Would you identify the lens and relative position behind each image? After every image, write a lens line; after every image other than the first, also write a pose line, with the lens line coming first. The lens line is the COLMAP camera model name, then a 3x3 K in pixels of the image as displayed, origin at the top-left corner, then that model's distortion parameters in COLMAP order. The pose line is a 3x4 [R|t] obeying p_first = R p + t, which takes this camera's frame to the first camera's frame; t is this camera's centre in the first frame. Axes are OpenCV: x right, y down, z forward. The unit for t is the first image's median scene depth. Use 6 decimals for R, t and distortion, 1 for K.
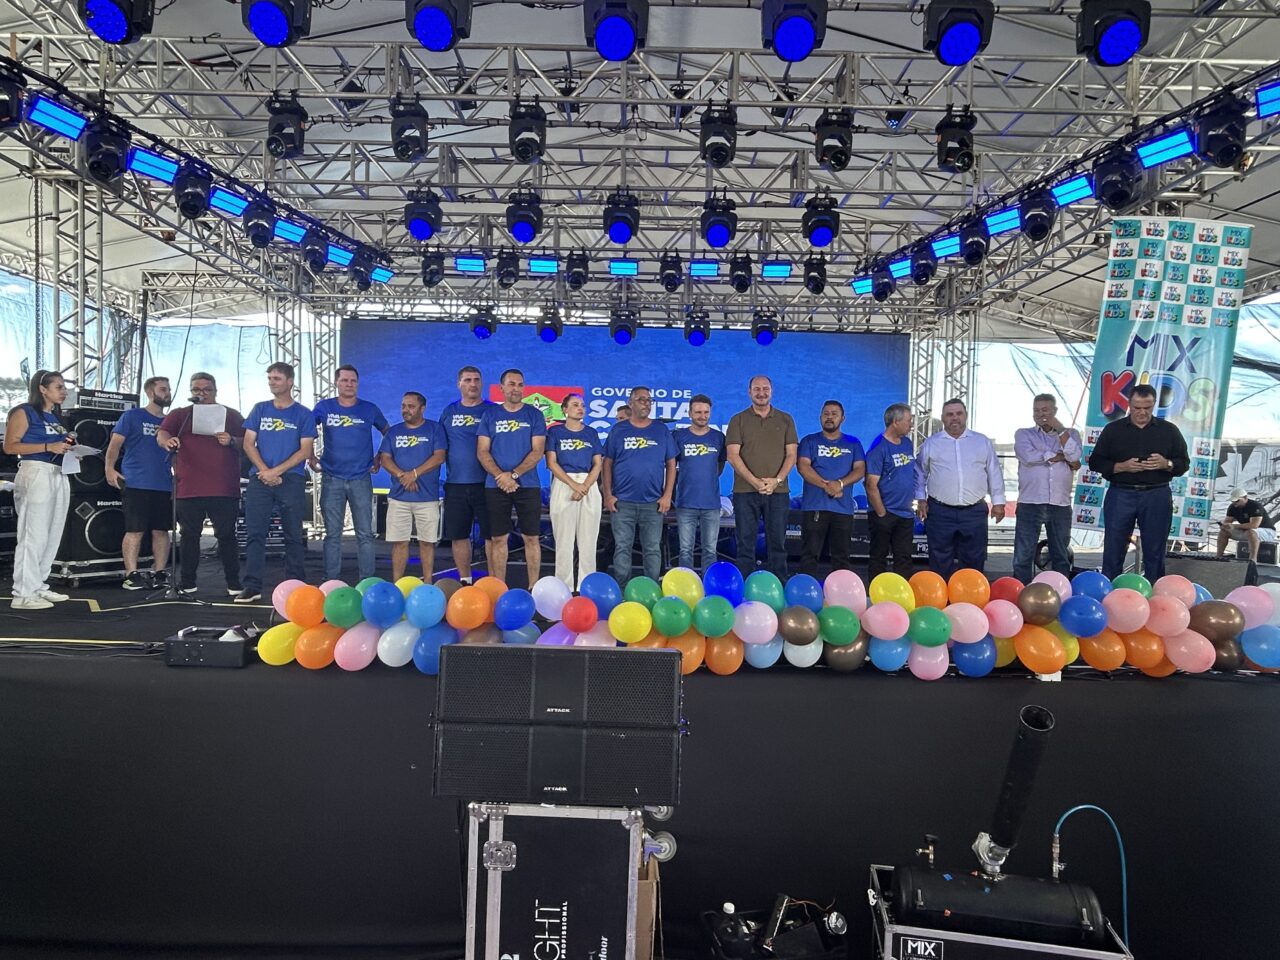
lens RADIAL K [[774.5, 0, 636.3], [0, 774.5, 498.8], [0, 0, 1]] dist [-0.018504, 0.004446]
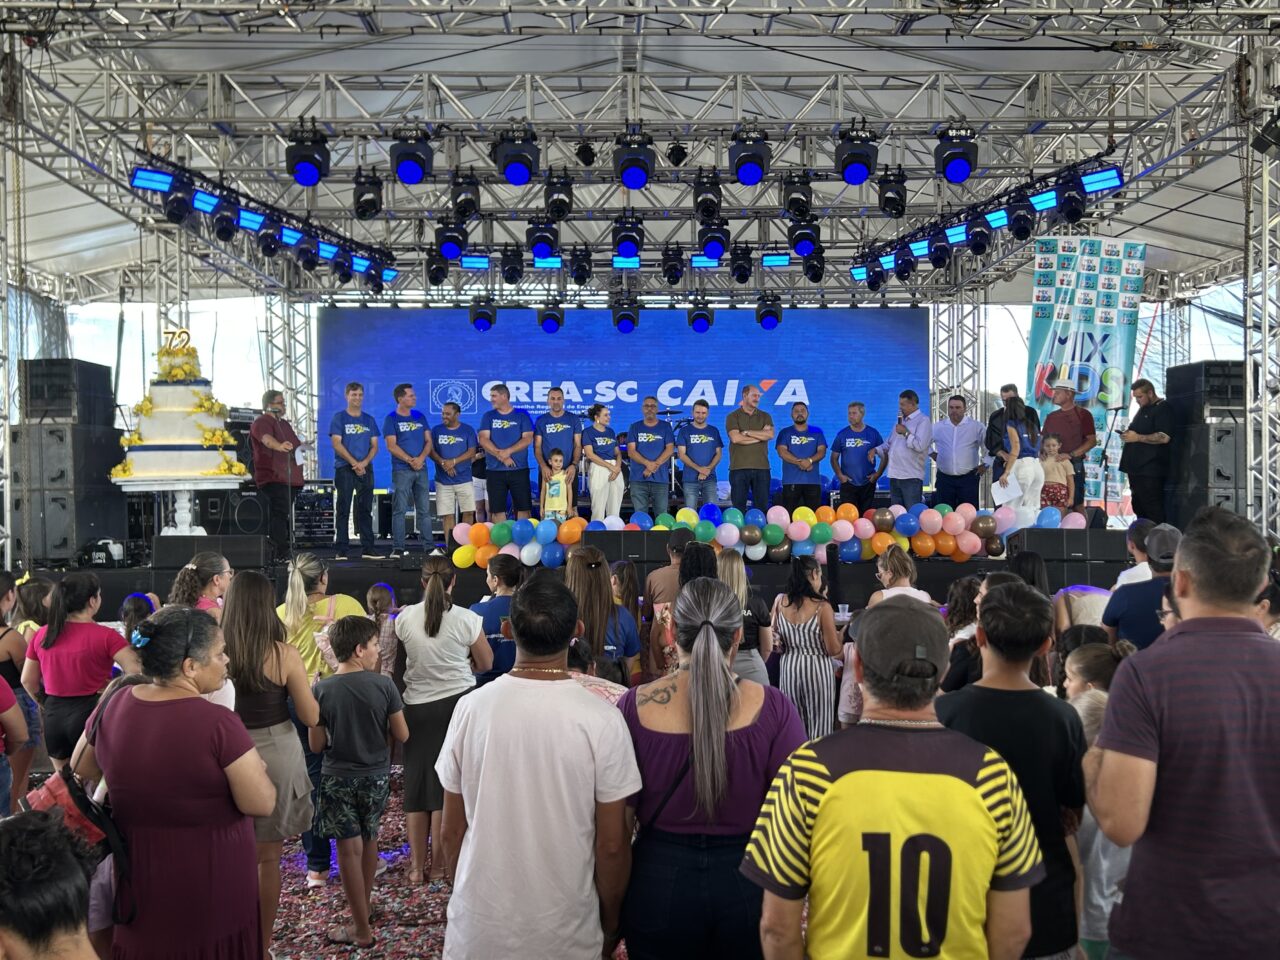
lens RADIAL K [[1322.1, 0, 680.6], [0, 1322.1, 530.8], [0, 0, 1]] dist [-0.008783, 0.000000]
pose [[0.998465, -0.033289, 0.044275, -0.048704], [0.032854, 0.999405, 0.010499, 0.058134], [-0.044599, -0.009028, 0.998964, -1.072924]]
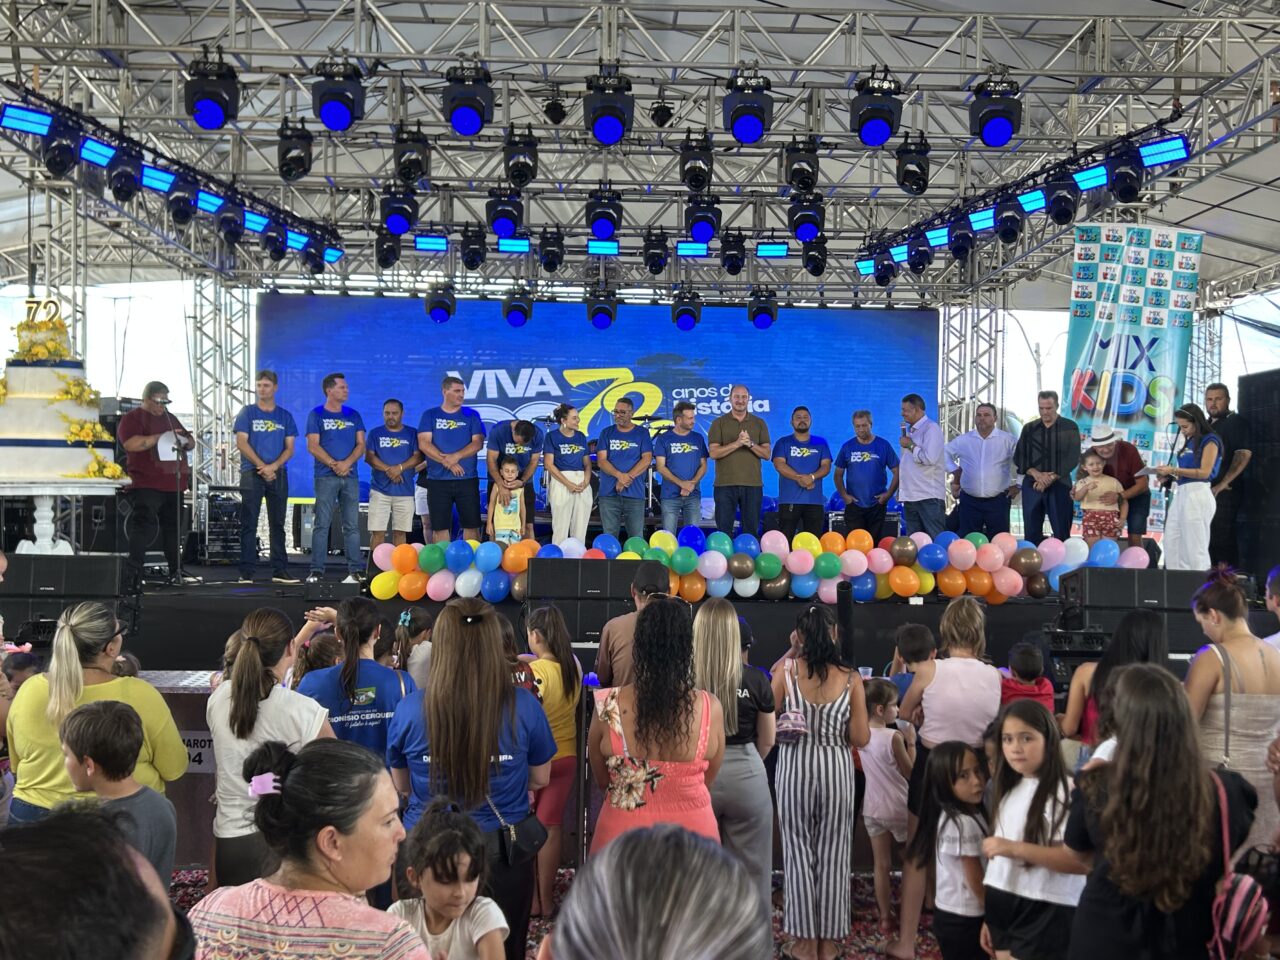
lens RADIAL K [[1322.1, 0, 678.5], [0, 1322.1, 526.0], [0, 0, 1]] dist [-0.008783, 0.000000]
pose [[0.998386, -0.011089, 0.055708, -0.025888], [0.011337, 0.999927, -0.004127, 0.048256], [-0.055658, 0.004752, 0.998439, -0.772944]]
